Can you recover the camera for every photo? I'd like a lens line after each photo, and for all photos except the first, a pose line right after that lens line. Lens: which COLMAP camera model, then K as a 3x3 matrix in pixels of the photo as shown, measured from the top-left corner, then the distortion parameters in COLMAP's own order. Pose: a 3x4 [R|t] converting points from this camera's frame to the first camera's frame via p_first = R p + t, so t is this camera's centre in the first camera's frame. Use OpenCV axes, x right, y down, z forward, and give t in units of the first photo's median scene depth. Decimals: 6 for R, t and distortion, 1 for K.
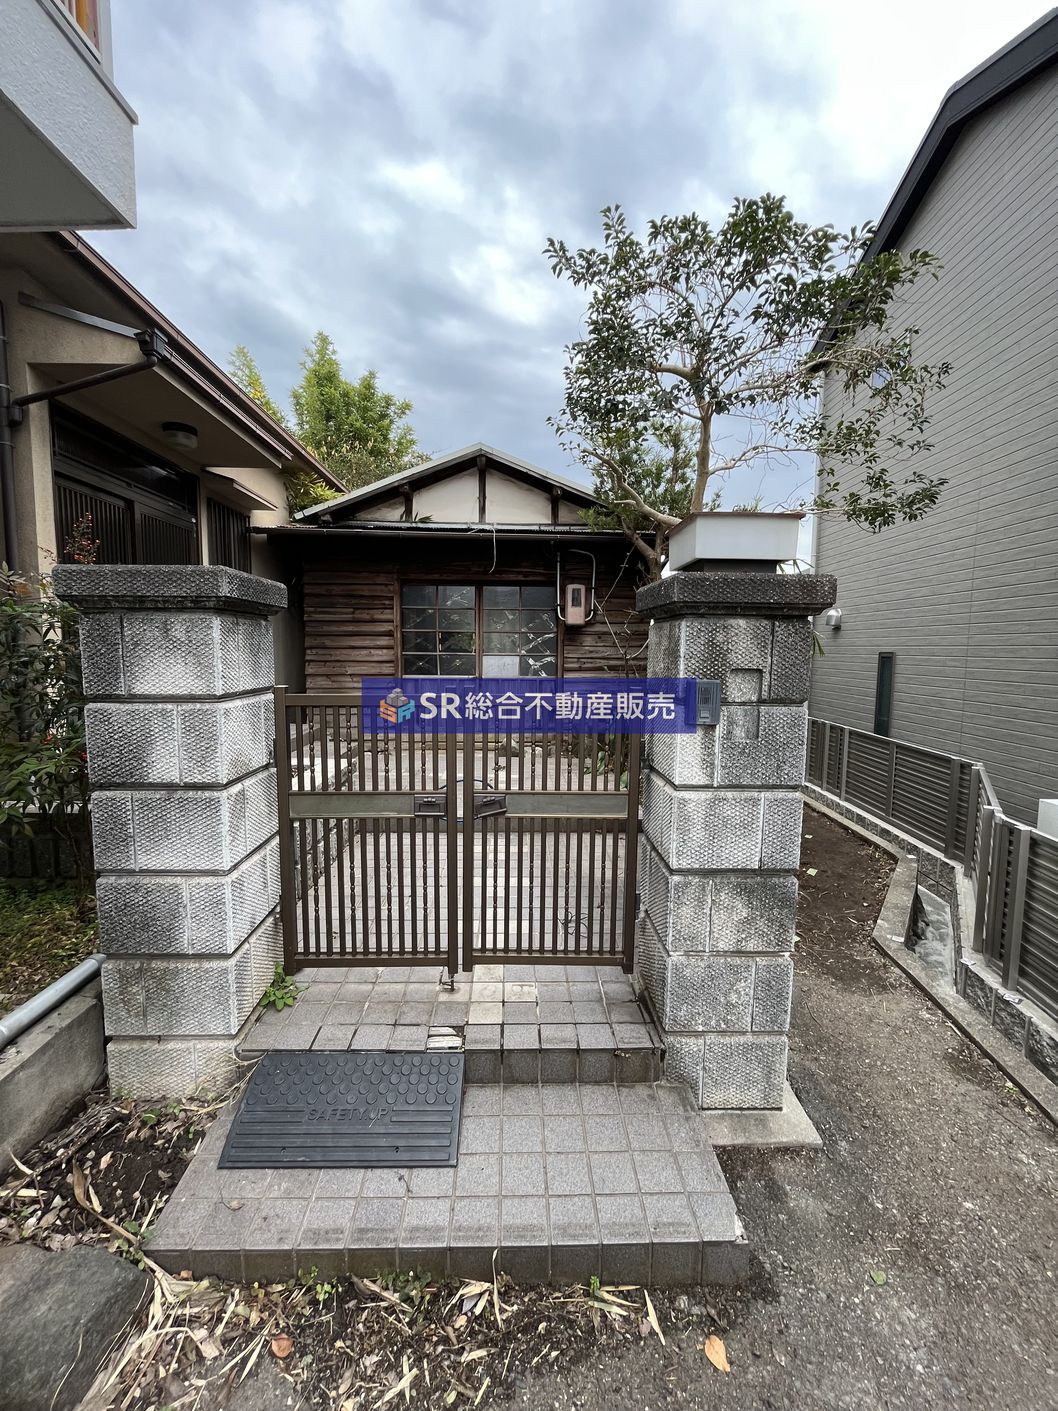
lens RADIAL K [[569.7, 0, 523.5], [0, 569.7, 699.8], [0, 0, 1]] dist [-0.003905, -0.000339]
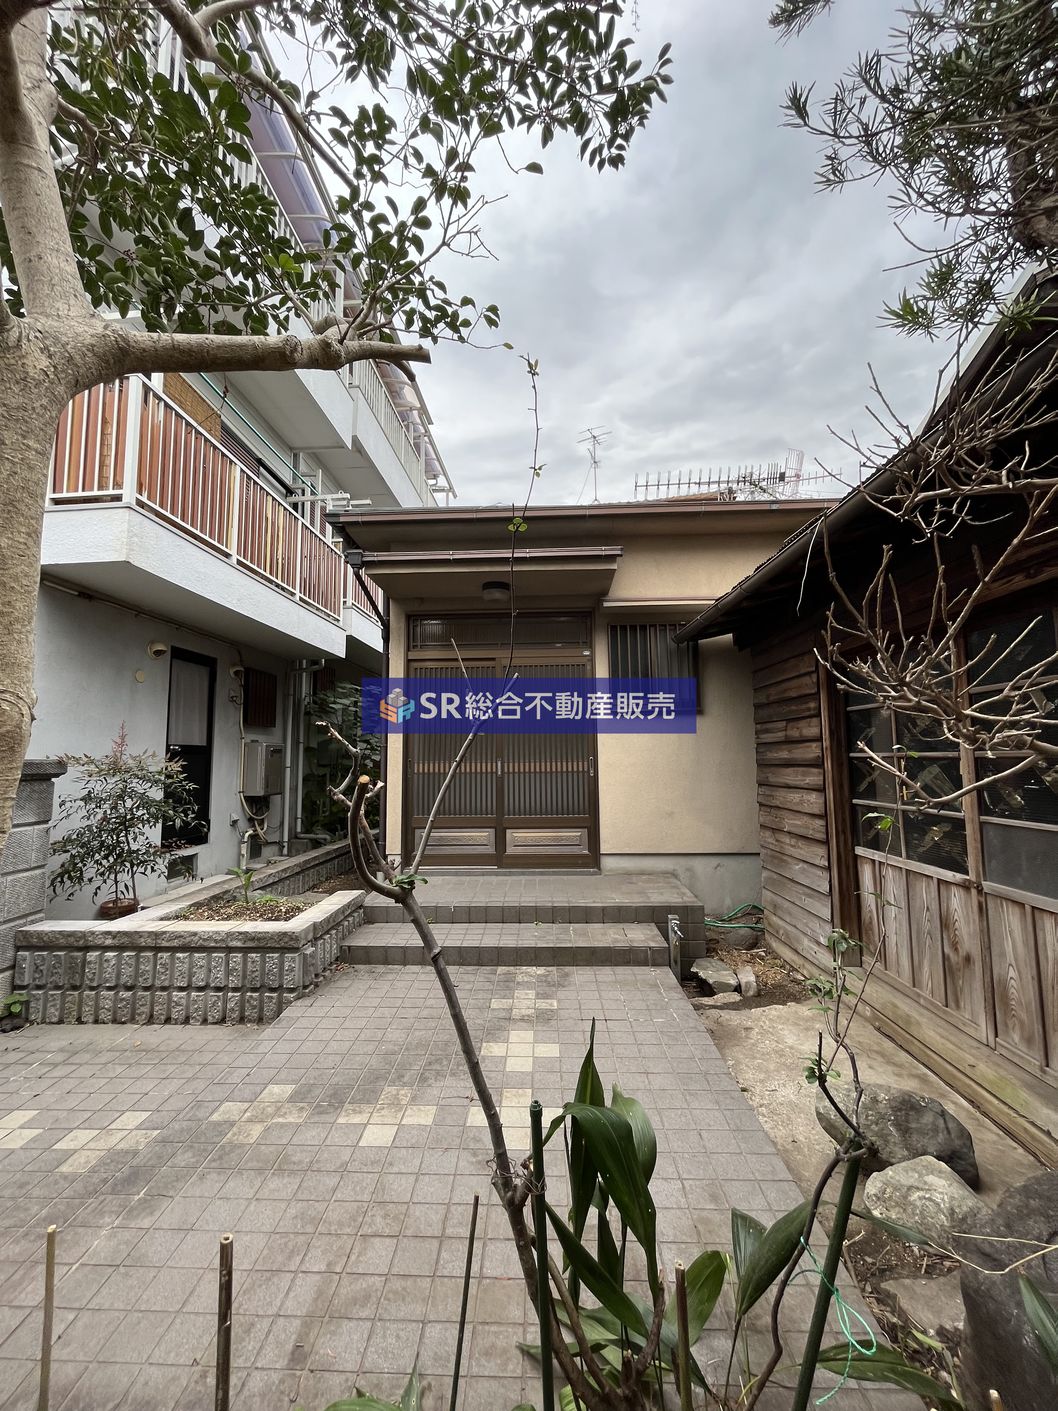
lens RADIAL K [[570.4, 0, 524.5], [0, 570.4, 699.3], [0, 0, 1]] dist [-0.003150, -0.000216]
pose [[-0.052636, -0.112285, -0.992281, 0.605978], [-0.081139, 0.990854, -0.107820, -0.184916], [0.995312, 0.074838, -0.061265, 1.466645]]
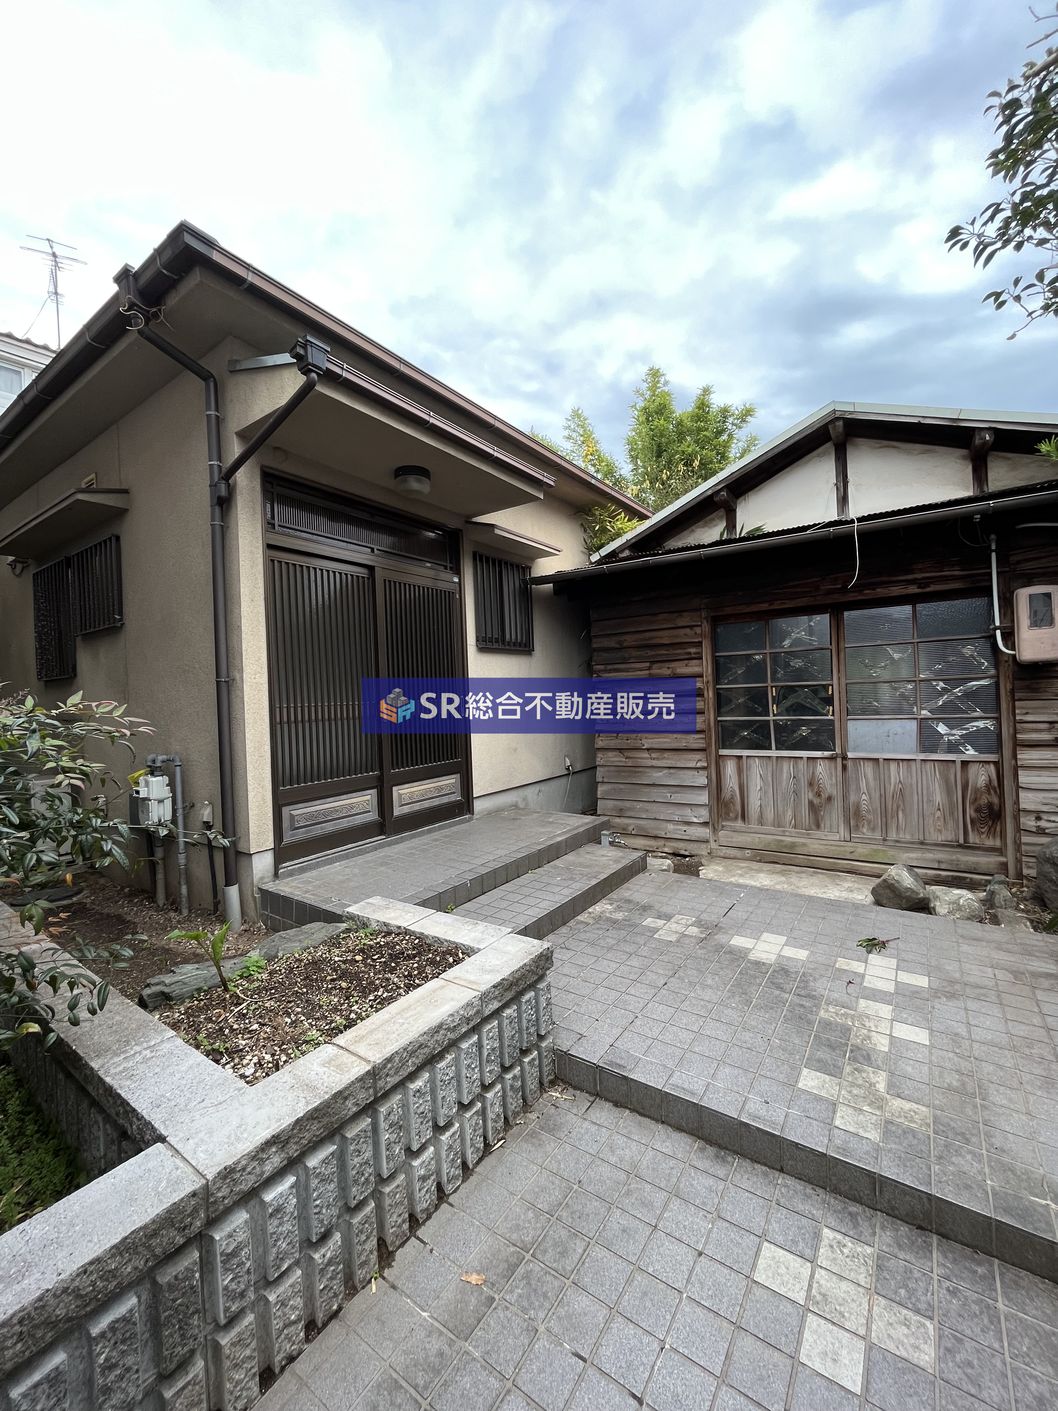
lens RADIAL K [[570.4, 0, 524.5], [0, 570.4, 699.3], [0, 0, 1]] dist [-0.003150, -0.000216]
pose [[0.807481, -0.037667, -0.588690, 0.025212], [-0.008358, 0.997128, -0.075266, -0.100580], [0.589834, 0.065696, 0.804847, 0.560482]]
